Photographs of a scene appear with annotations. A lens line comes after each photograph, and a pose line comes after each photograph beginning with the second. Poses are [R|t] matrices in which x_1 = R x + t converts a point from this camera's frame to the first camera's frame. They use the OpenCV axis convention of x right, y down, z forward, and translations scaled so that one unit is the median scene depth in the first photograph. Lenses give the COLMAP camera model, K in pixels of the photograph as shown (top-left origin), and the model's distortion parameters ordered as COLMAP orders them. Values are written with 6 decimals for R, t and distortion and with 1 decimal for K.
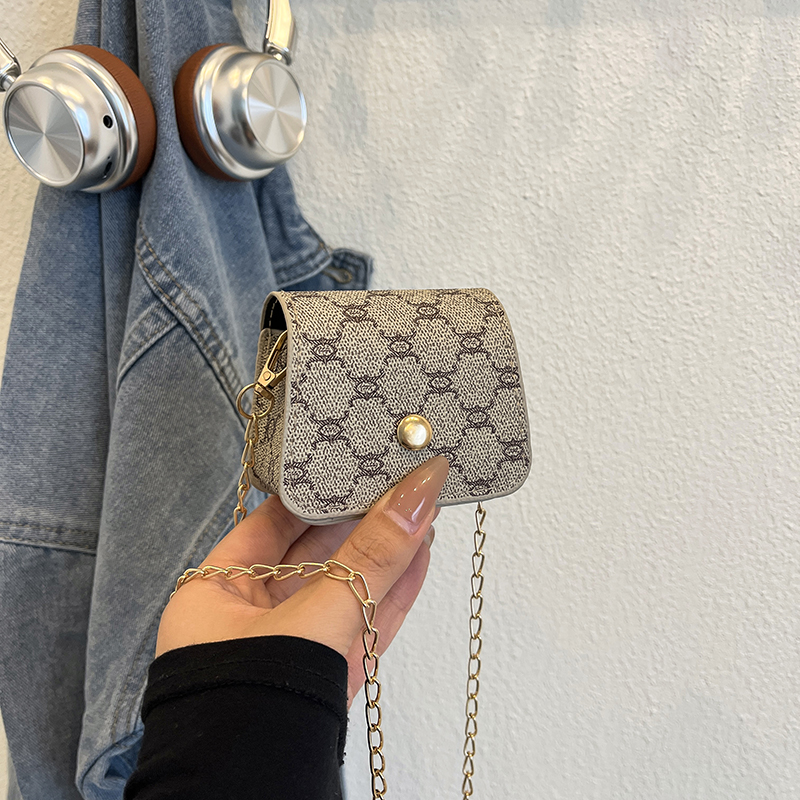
lens RADIAL K [[830.1, 0, 398.7], [0, 830.1, 400.8], [0, 0, 1]] dist [0.014248, -0.007259]
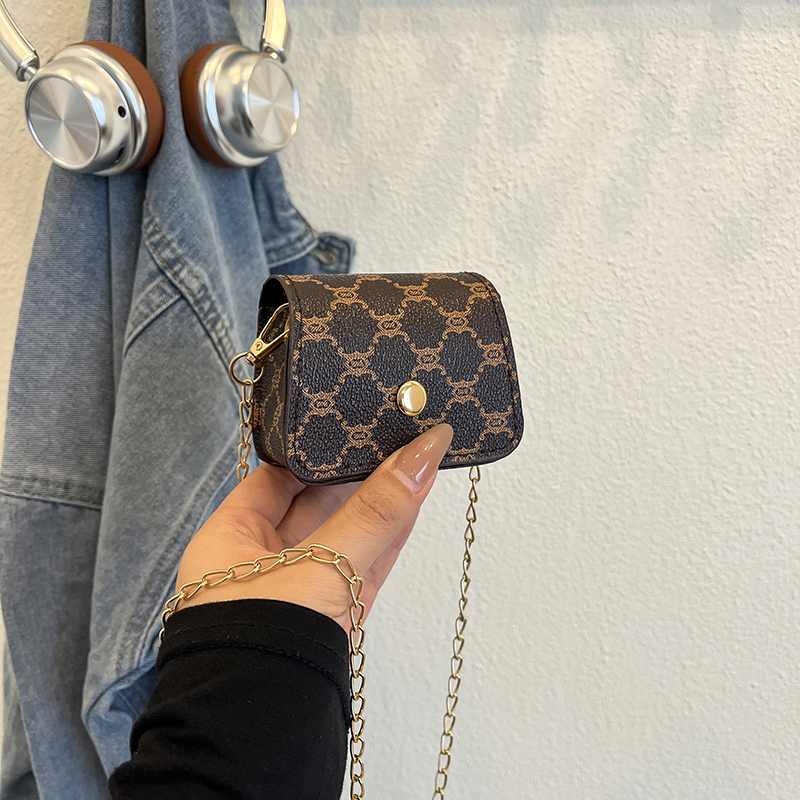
lens RADIAL K [[832.2, 0, 400.0], [0, 832.2, 400.0], [0, 0, 1]] dist [0.014543, -0.009614]
pose [[0.999032, 0.009243, 0.043015, -0.019543], [-0.009604, 0.999920, 0.008186, 0.028513], [-0.042936, -0.008591, 0.999041, -0.102862]]
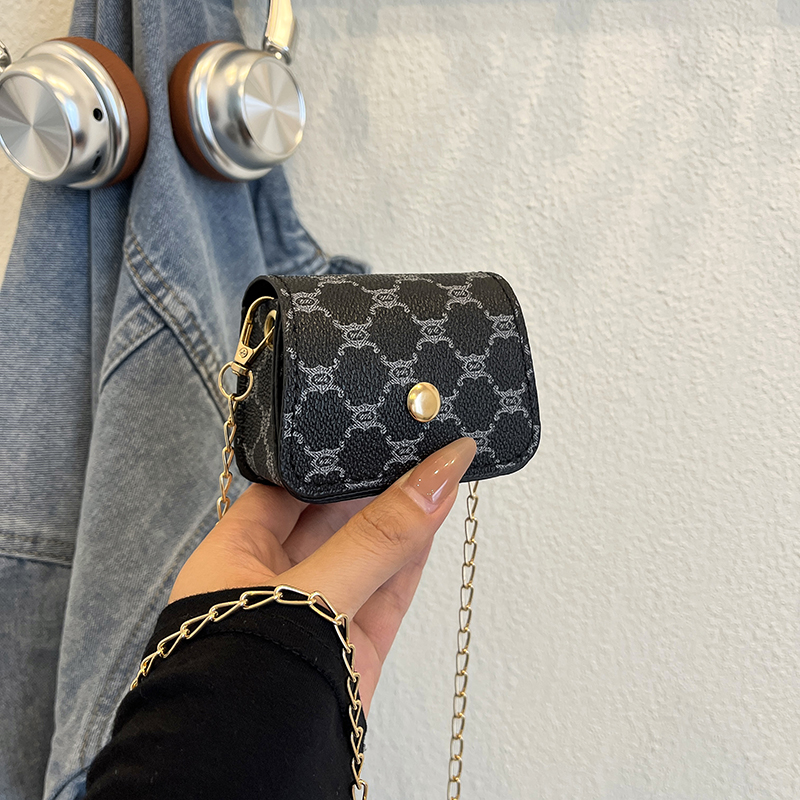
lens RADIAL K [[831.1, 0, 399.4], [0, 831.1, 393.6], [0, 0, 1]] dist [0.011815, -0.004674]
pose [[0.999742, 0.022519, -0.002870, 0.008579], [-0.022612, 0.999033, -0.037713, 0.013548], [0.002018, 0.037769, 0.999284, 0.038349]]
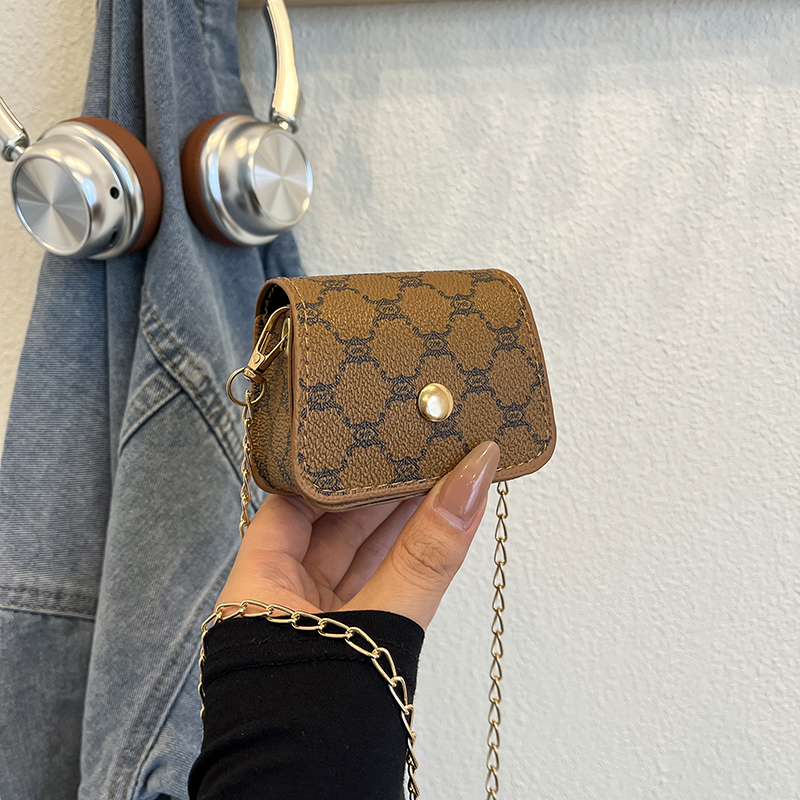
lens RADIAL K [[830.1, 0, 398.7], [0, 830.1, 400.8], [0, 0, 1]] dist [0.014248, -0.007259]
pose [[0.999965, 0.004028, -0.007365, 0.002177], [-0.004323, 0.999171, -0.040489, -0.036179], [0.007196, 0.040519, 0.999153, 0.006660]]
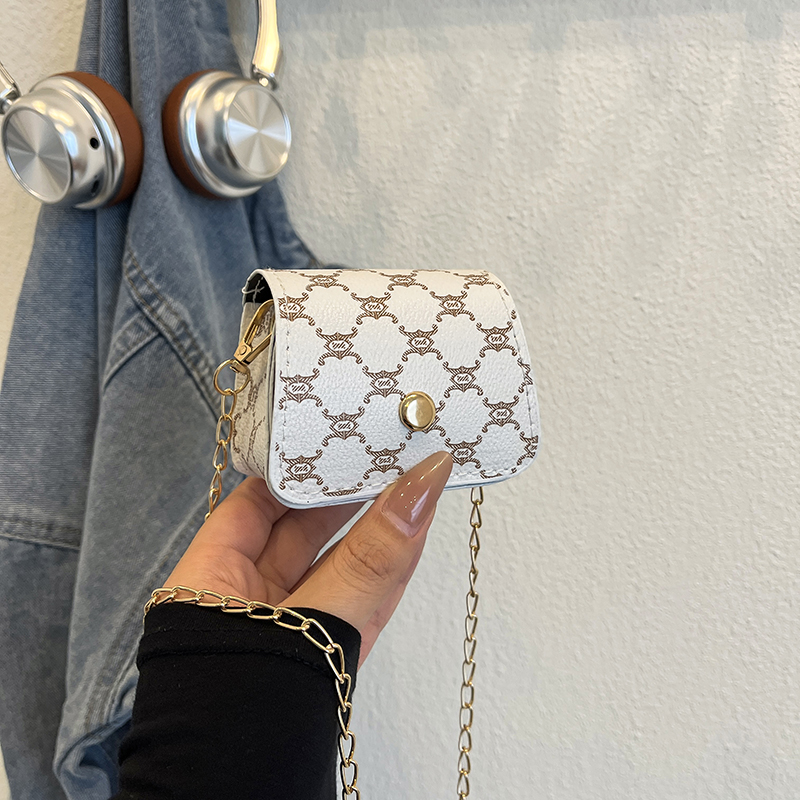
lens RADIAL K [[832.2, 0, 400.0], [0, 832.2, 400.0], [0, 0, 1]] dist [0.014543, -0.009614]
pose [[0.996821, 0.027393, -0.074816, 0.104612], [-0.028883, 0.999404, -0.018915, 0.001535], [0.074253, 0.021016, 0.997018, -0.022547]]
